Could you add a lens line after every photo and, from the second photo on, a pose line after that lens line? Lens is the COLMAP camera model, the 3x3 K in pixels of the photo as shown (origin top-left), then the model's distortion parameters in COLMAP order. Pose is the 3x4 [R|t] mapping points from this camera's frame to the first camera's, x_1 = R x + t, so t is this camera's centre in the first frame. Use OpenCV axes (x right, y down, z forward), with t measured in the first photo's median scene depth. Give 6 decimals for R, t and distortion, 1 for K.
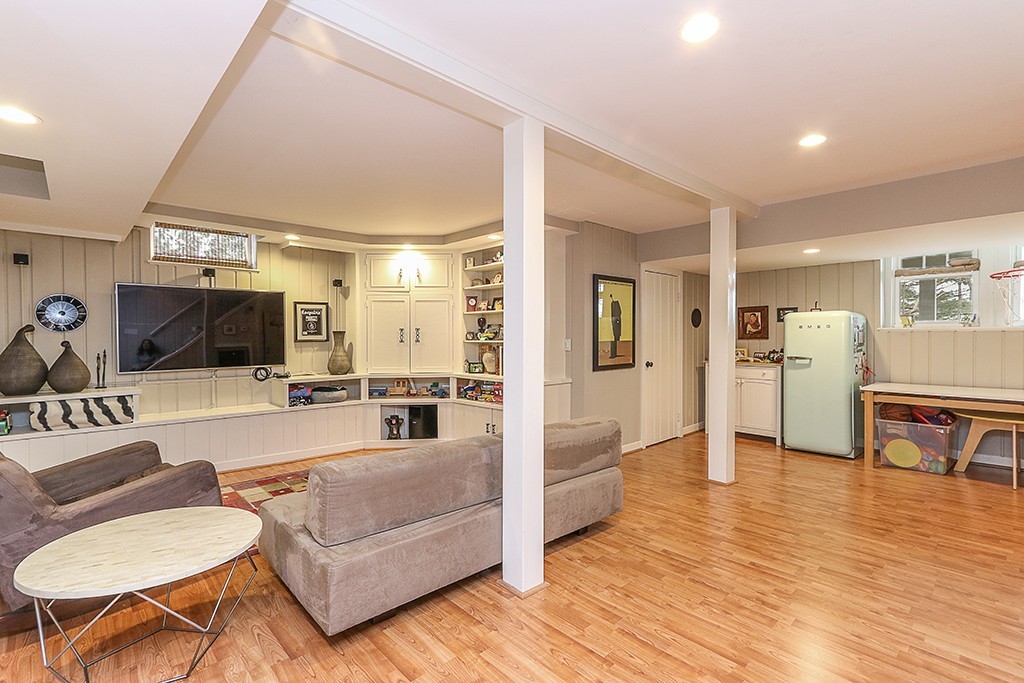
lens RADIAL K [[476.8, 0, 512.0], [0, 476.8, 341.5], [0, 0, 1]] dist [0.000177, 0.000049]
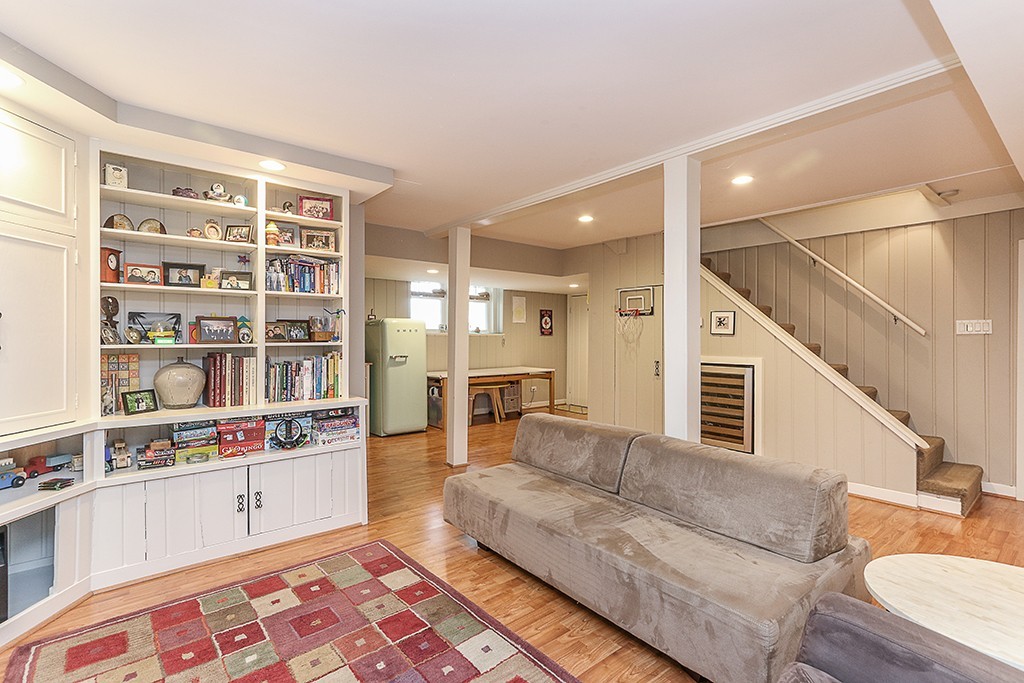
lens RADIAL K [[476.8, 0, 512.0], [0, 476.8, 341.5], [0, 0, 1]] dist [0.000177, 0.000049]
pose [[0.072563, -0.003090, 0.997359, -0.540800], [0.005340, 0.999982, 0.002710, -0.004837], [-0.997350, 0.005129, 0.072578, 0.605773]]
